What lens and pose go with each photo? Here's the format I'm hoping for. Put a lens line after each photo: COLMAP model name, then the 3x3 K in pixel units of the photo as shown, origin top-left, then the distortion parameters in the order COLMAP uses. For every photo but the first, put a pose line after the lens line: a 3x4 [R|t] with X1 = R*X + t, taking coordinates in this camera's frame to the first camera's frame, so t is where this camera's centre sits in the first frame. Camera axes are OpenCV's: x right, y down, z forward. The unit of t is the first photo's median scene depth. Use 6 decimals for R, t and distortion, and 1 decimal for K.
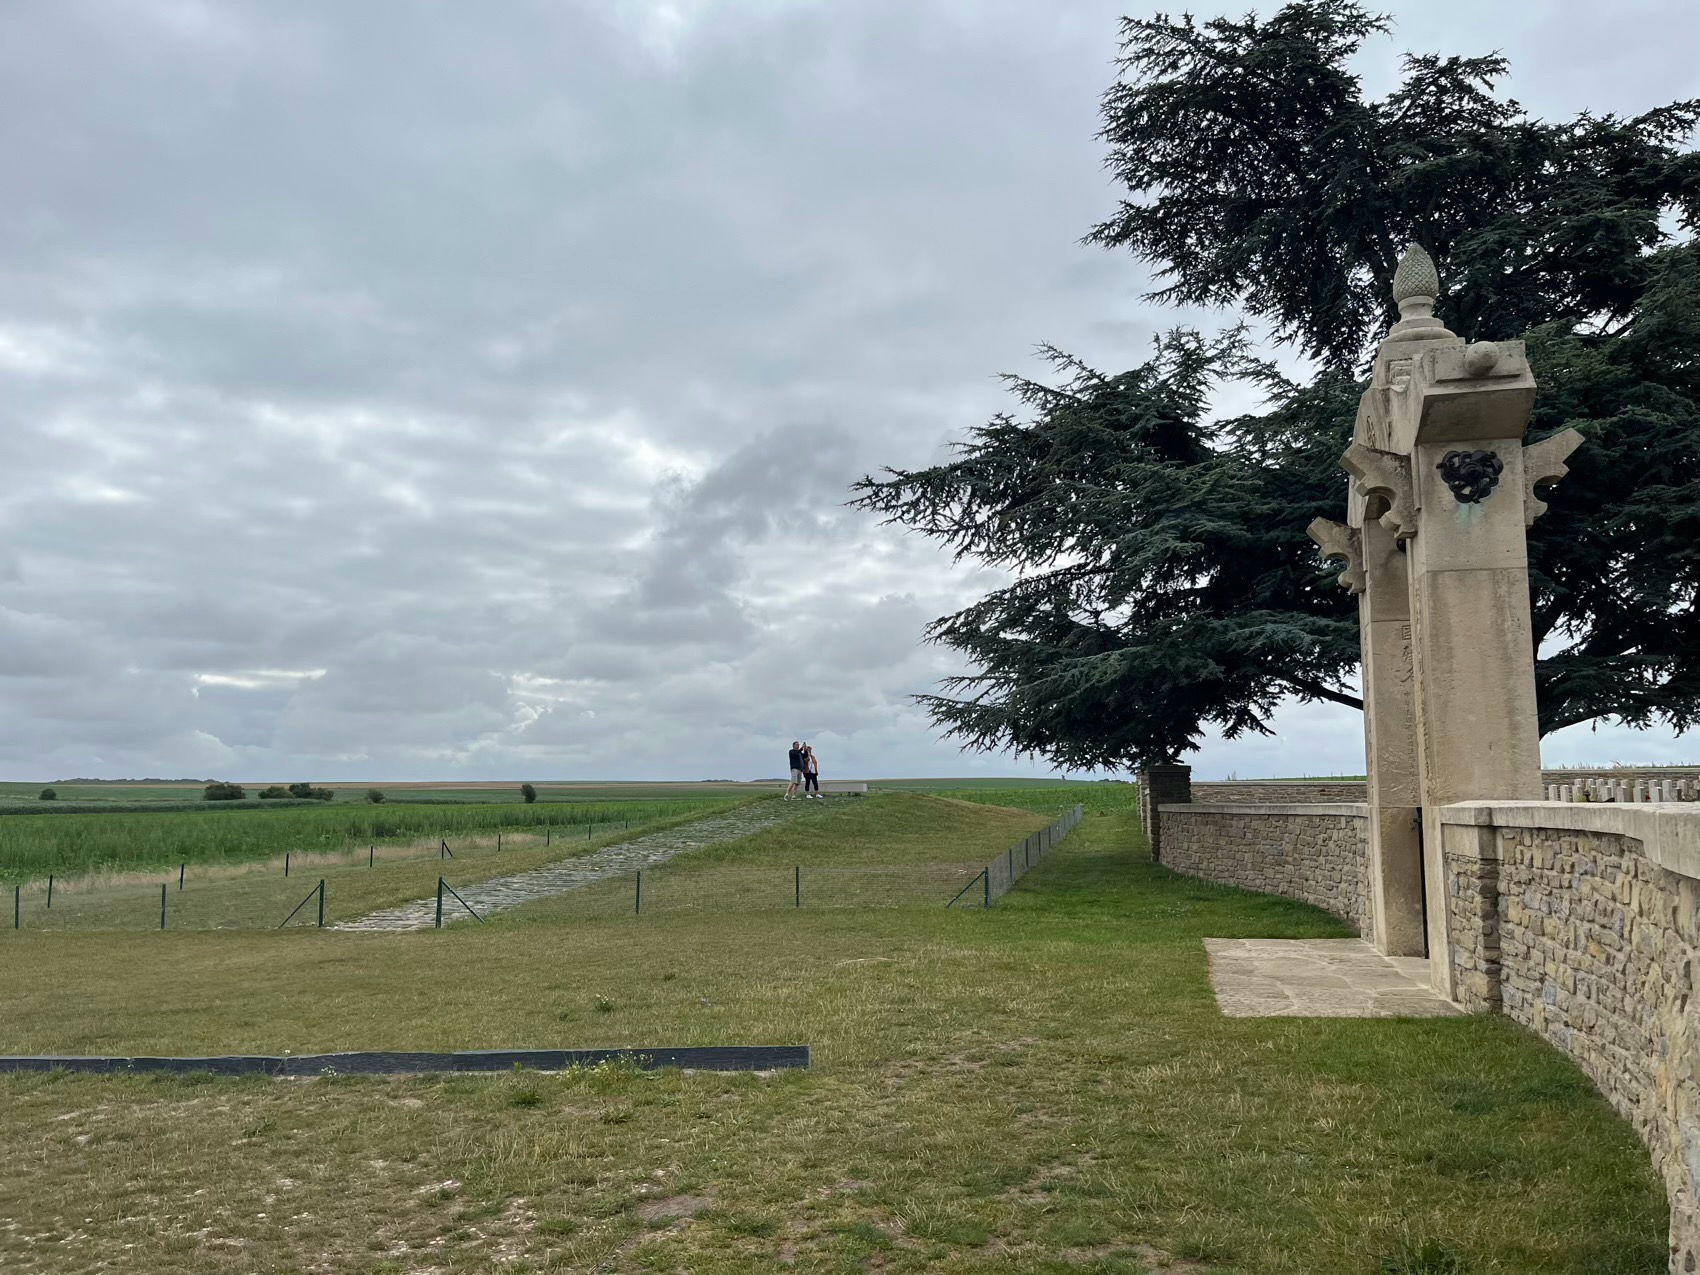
lens RADIAL K [[1284.3, 0, 850.0], [0, 1284.3, 637.5], [0, 0, 1]] dist [0.075828, -0.097882]
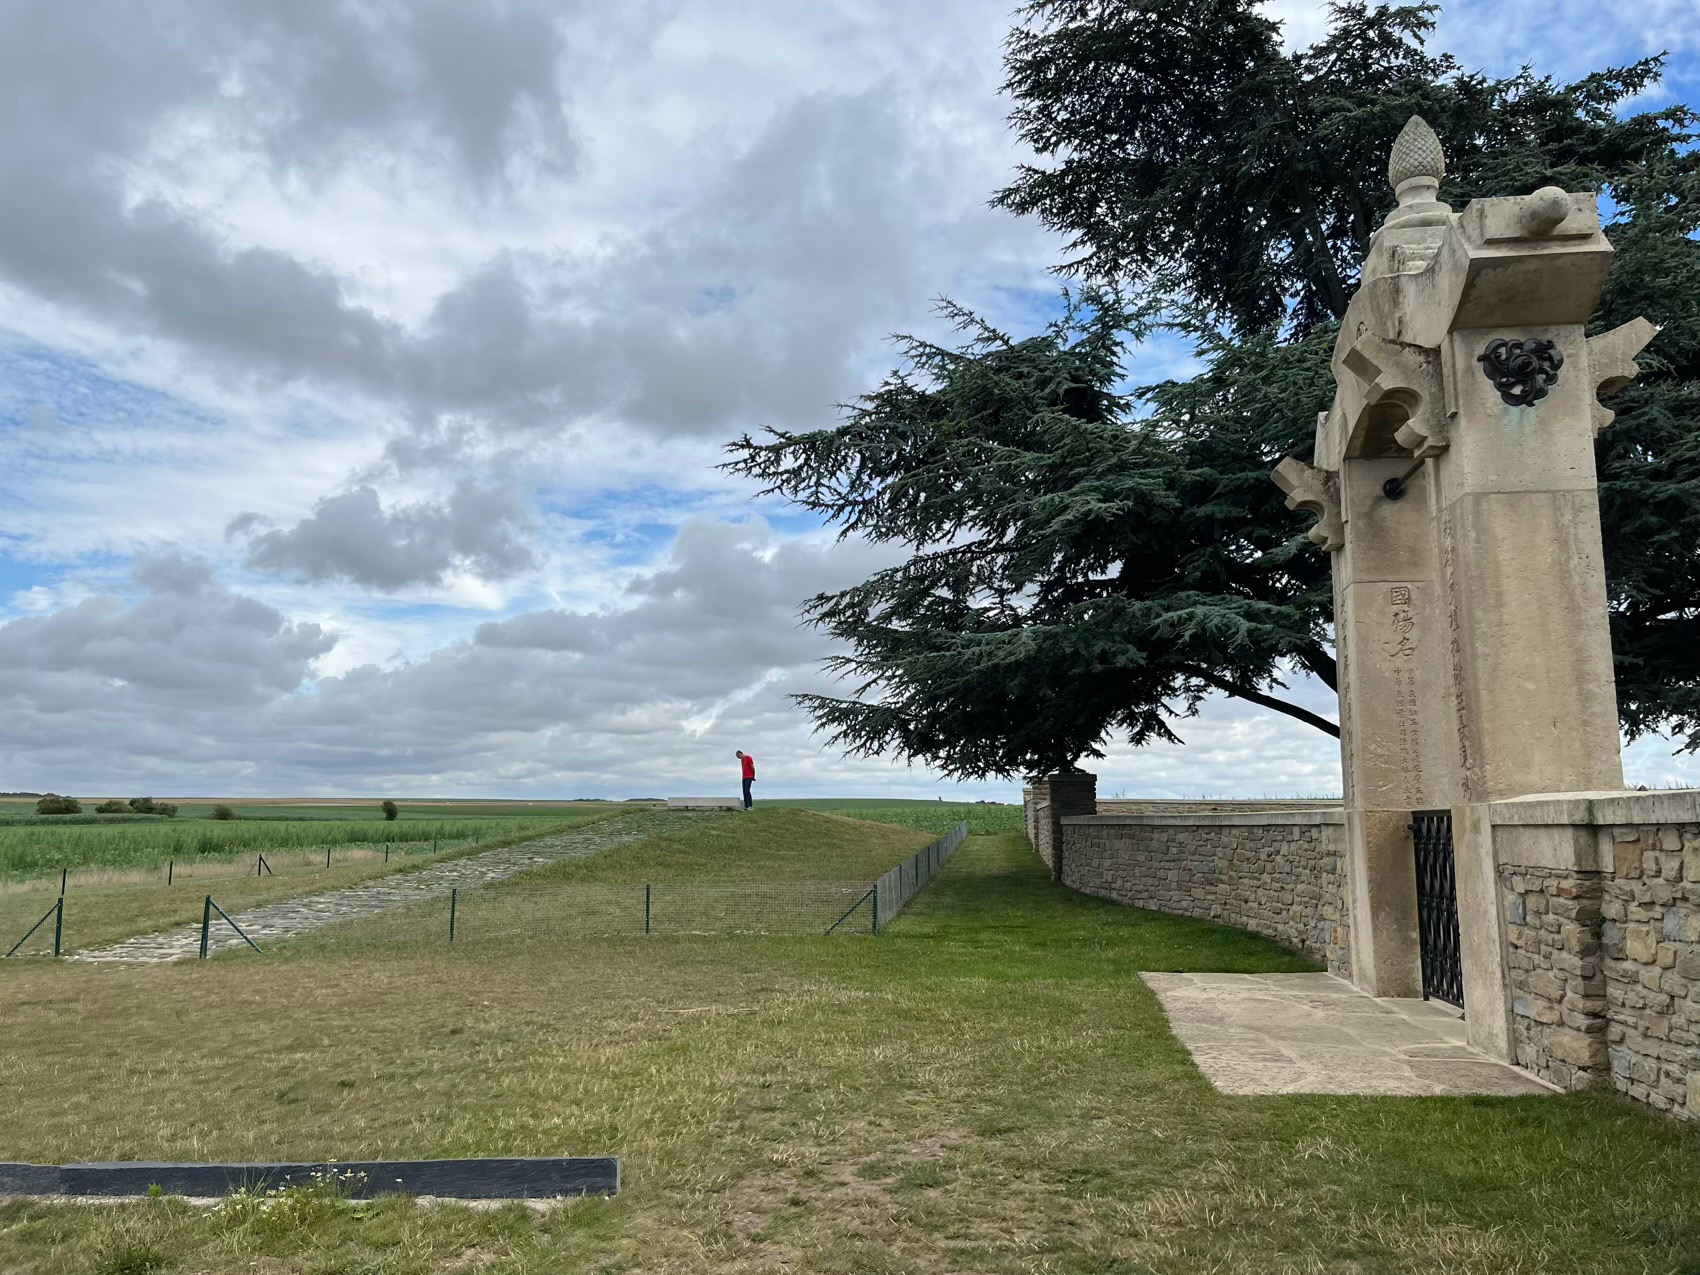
lens RADIAL K [[1315.9, 0, 818.2], [0, 1315.9, 621.0], [0, 0, 1]] dist [0.081784, -0.121224]
pose [[0.997472, 0.018095, 0.068715, 0.006327], [-0.016495, 0.999581, -0.023777, 0.023940], [-0.069117, 0.022584, 0.997353, 0.123367]]
